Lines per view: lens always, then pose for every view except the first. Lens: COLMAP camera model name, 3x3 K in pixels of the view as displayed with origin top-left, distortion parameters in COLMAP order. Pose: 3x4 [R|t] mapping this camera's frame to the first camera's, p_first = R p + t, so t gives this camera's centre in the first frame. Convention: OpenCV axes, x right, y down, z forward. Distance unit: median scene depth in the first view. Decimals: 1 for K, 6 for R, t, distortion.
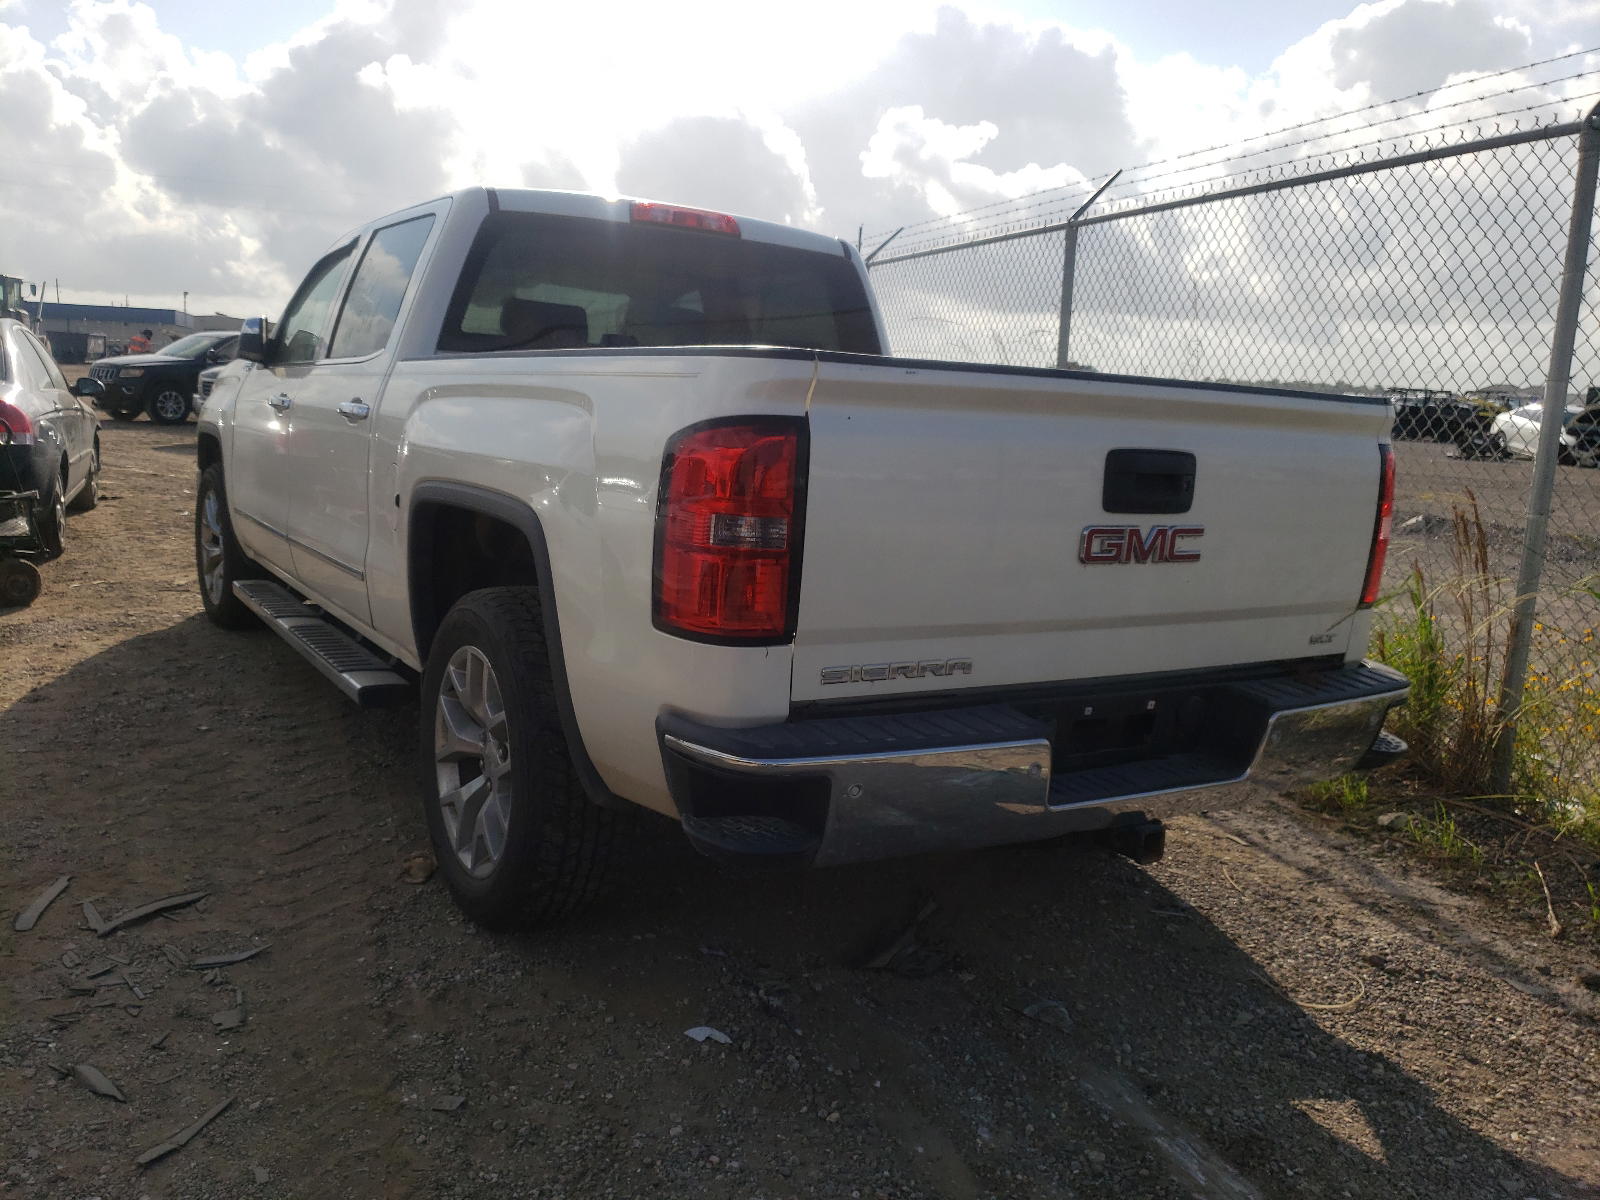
lens RADIAL K [[1229.0, 0, 795.6], [0, 1229.0, 601.4], [0, 0, 1]] dist [0.061094, -0.000738]
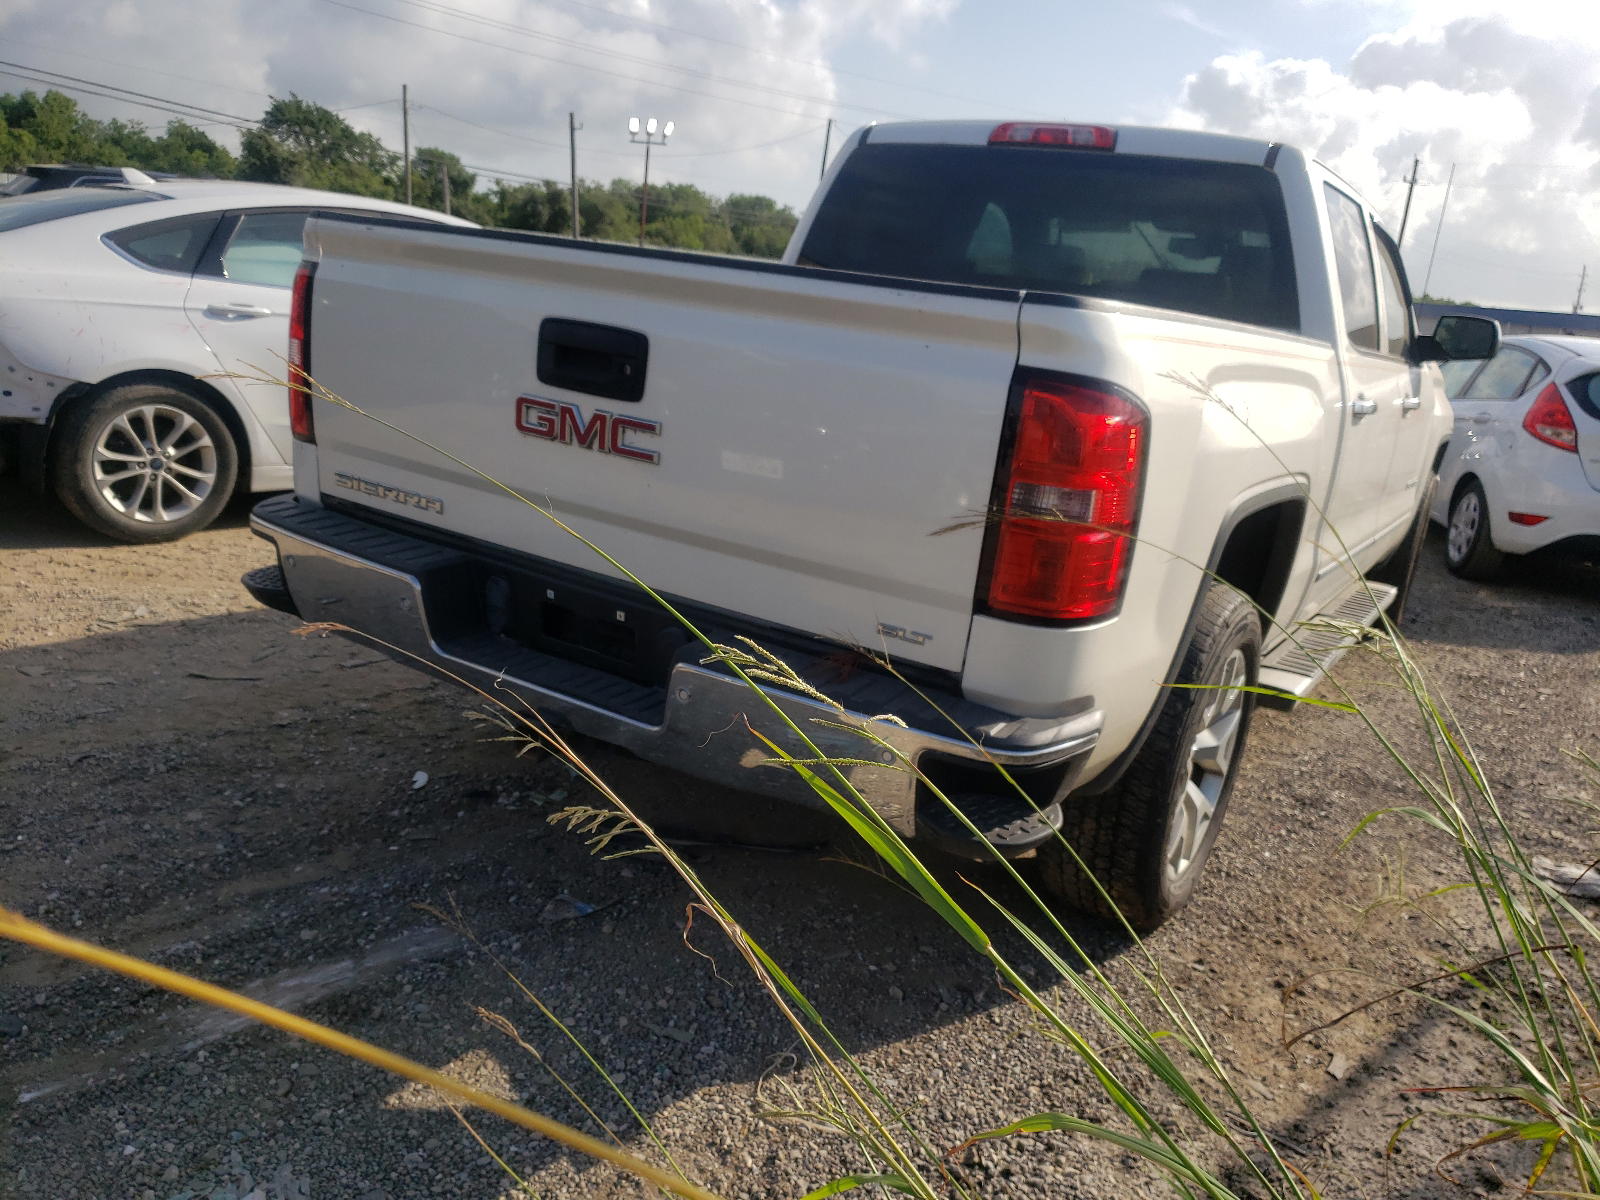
lens RADIAL K [[1229.0, 0, 795.6], [0, 1229.0, 599.5], [0, 0, 1]] dist [0.061094, -0.000738]
pose [[0.434832, 0.215751, -0.874284, 1.174590], [-0.227089, 0.965769, 0.125383, -0.072792], [0.871408, 0.144020, 0.468942, 0.716057]]
